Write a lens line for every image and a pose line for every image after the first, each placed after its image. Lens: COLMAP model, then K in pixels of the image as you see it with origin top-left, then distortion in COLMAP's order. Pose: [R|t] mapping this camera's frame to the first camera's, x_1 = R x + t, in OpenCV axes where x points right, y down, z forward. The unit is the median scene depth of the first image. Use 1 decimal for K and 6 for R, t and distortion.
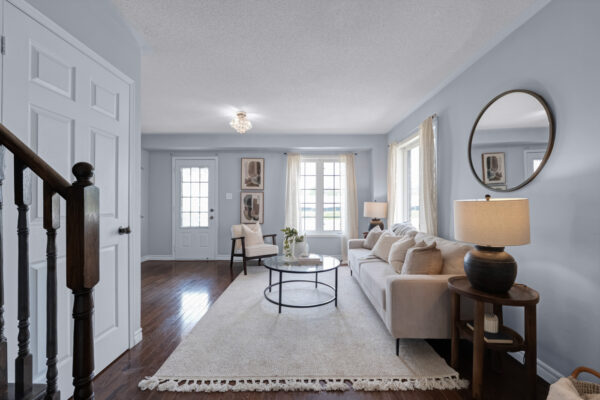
lens RADIAL K [[248.3, 0, 301.3], [0, 248.3, 200.3], [0, 0, 1]] dist [-0.008899, -0.000491]
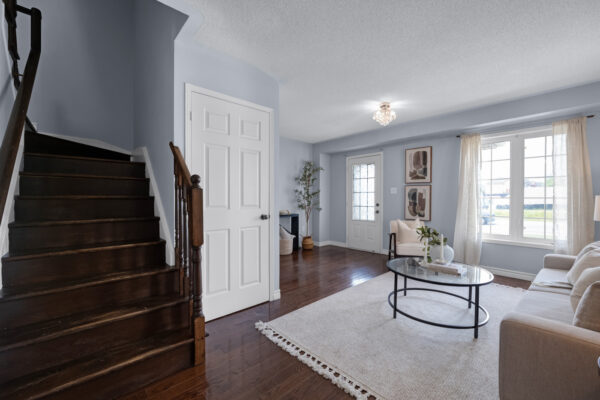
lens RADIAL K [[248.3, 0, 300.7], [0, 248.3, 200.1], [0, 0, 1]] dist [-0.008899, -0.000491]
pose [[0.674132, 0.006026, -0.738586, 0.255062], [0.009375, 0.999816, 0.016714, 0.000952], [0.738551, -0.018192, 0.673952, 0.100335]]
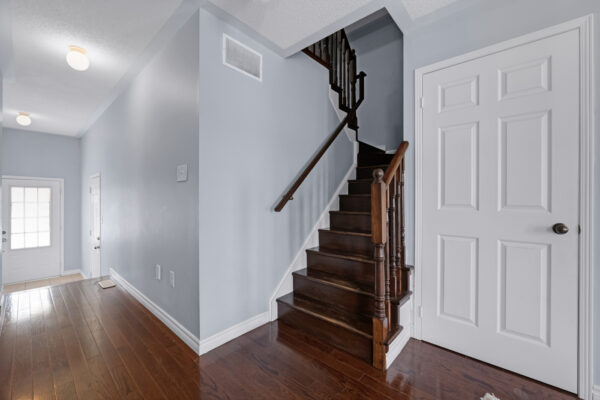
lens RADIAL K [[248.3, 0, 300.2], [0, 248.3, 202.2], [0, 0, 1]] dist [-0.008899, -0.000491]
pose [[-0.665863, -0.004485, -0.746061, 0.203886], [-0.000593, 0.999985, -0.005482, 0.023490], [0.746074, -0.003208, -0.665855, 0.477300]]
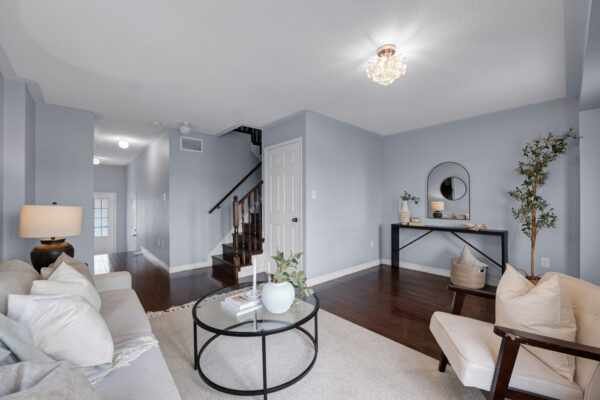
lens RADIAL K [[248.3, 0, 298.1], [0, 248.3, 198.2], [0, 0, 1]] dist [-0.008899, -0.000491]
pose [[-0.754124, -0.009785, -0.656659, 0.284261], [0.009657, 0.999616, -0.025986, 0.002512], [0.656661, -0.025939, -0.753740, 1.303560]]
